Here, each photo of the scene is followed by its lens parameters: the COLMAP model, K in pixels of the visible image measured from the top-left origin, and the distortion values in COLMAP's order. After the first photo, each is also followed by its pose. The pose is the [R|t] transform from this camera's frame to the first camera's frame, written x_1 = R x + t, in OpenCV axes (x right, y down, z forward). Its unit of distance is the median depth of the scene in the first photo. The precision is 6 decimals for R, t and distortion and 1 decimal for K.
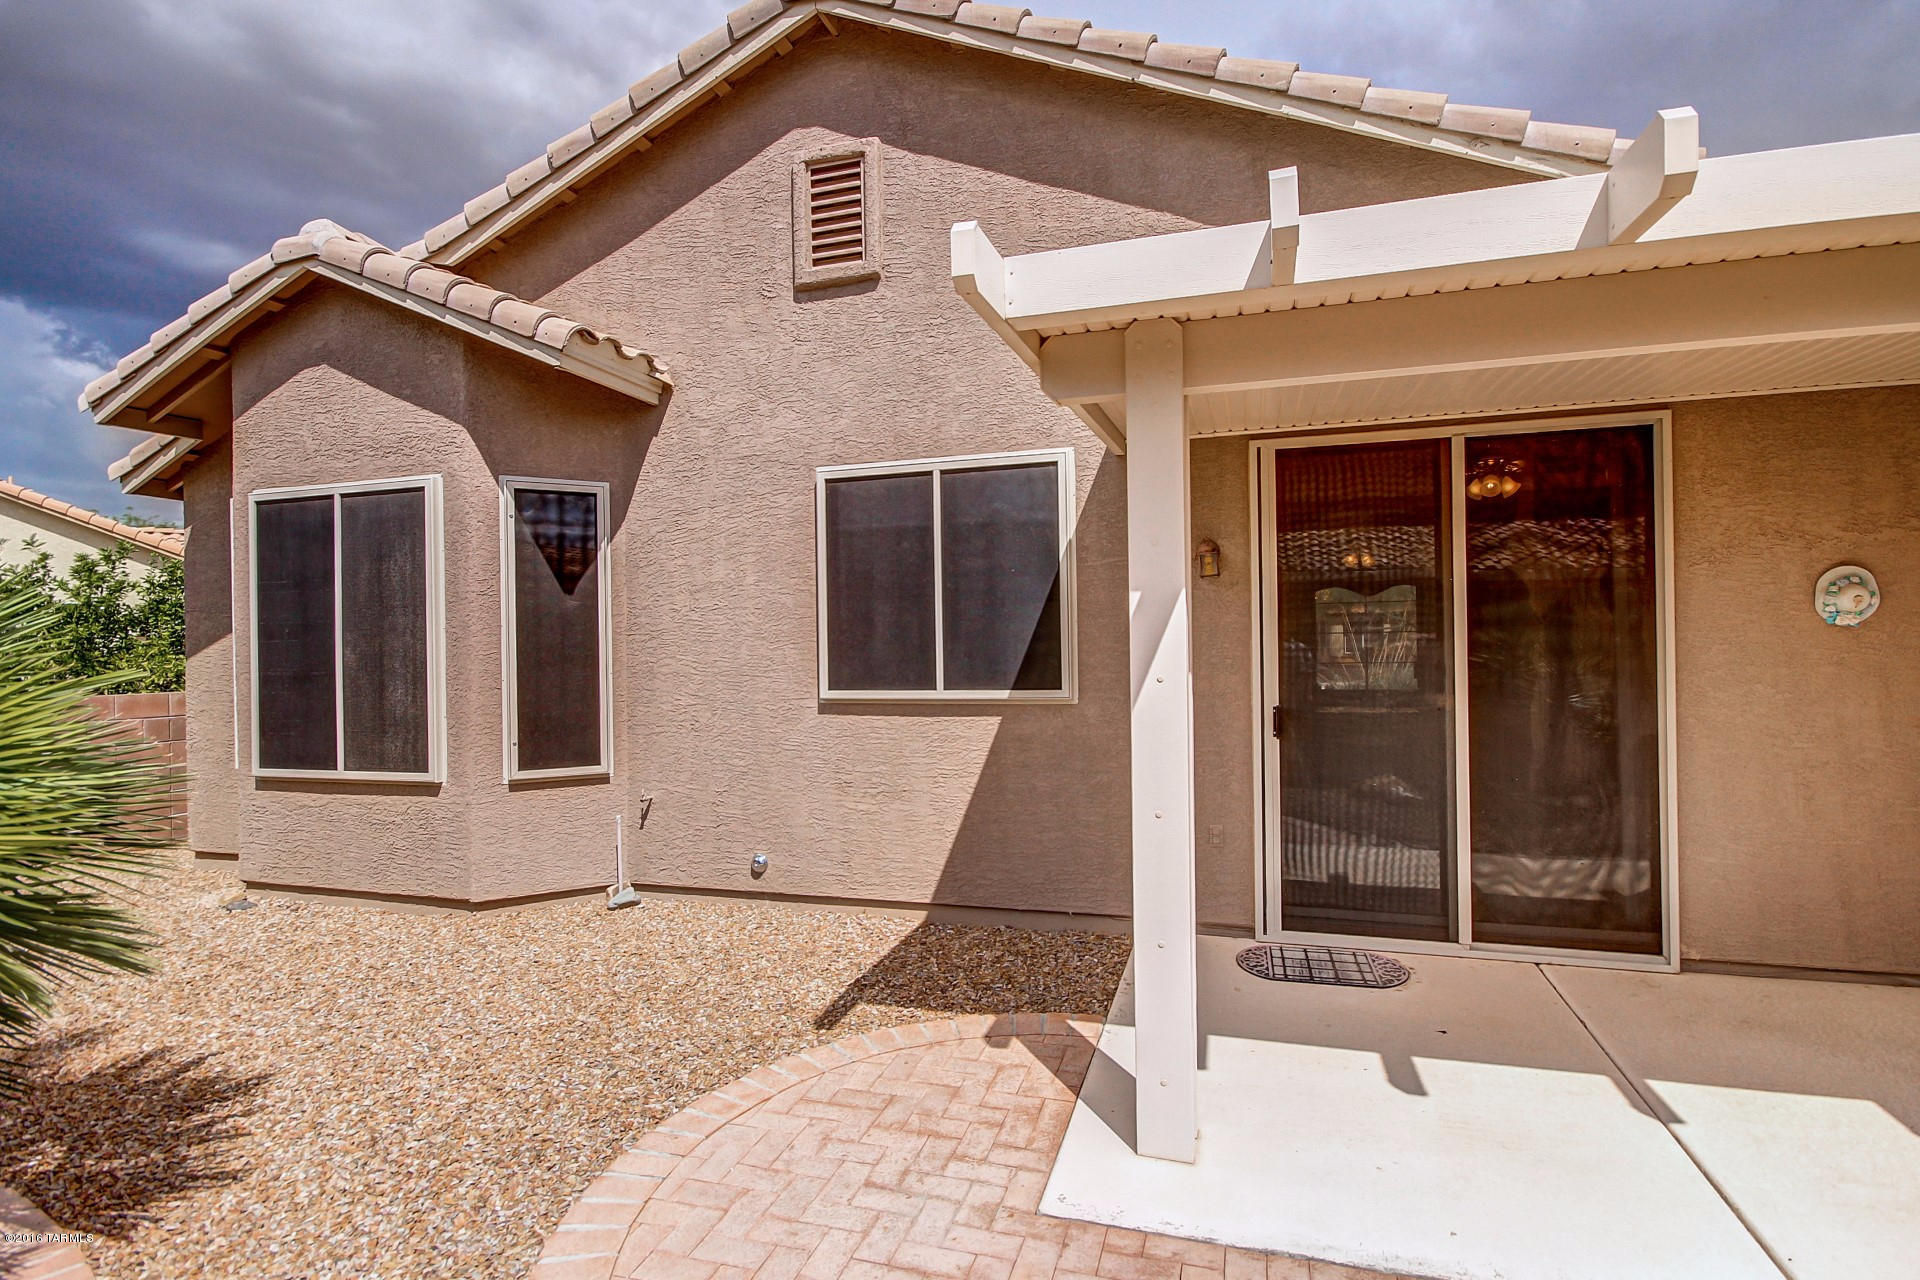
lens RADIAL K [[933.4, 0, 983.1], [0, 933.4, 638.5], [0, 0, 1]] dist [0.015704, -0.013684]
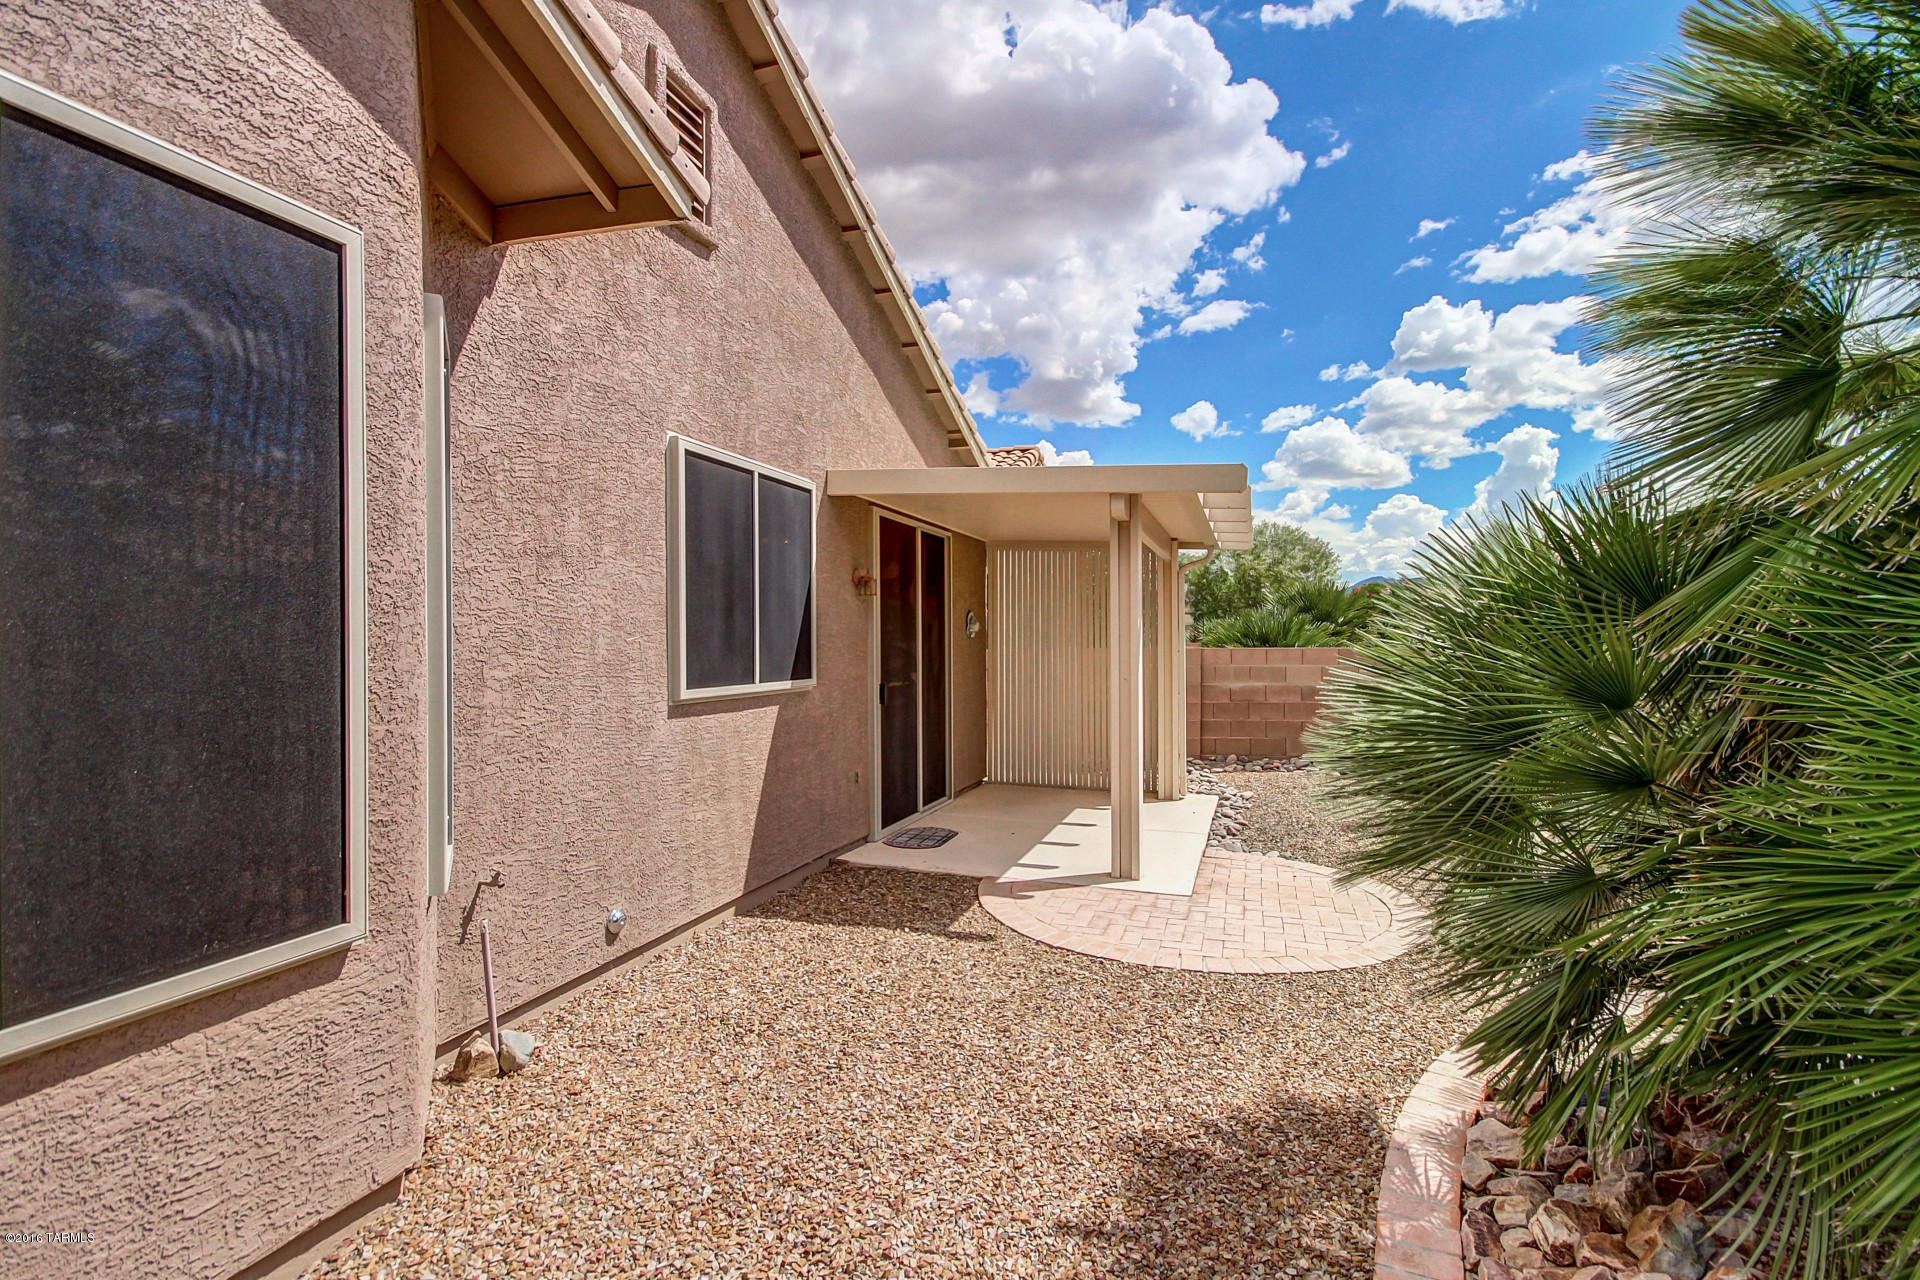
lens RADIAL K [[911.1, 0, 982.8], [0, 911.1, 638.3], [0, 0, 1]] dist [0.000360, 0.000095]
pose [[0.004193, 0.016984, 0.999847, -1.064928], [-0.003166, 0.999851, -0.016971, 0.021618], [-0.999986, -0.003094, 0.004246, 0.750909]]
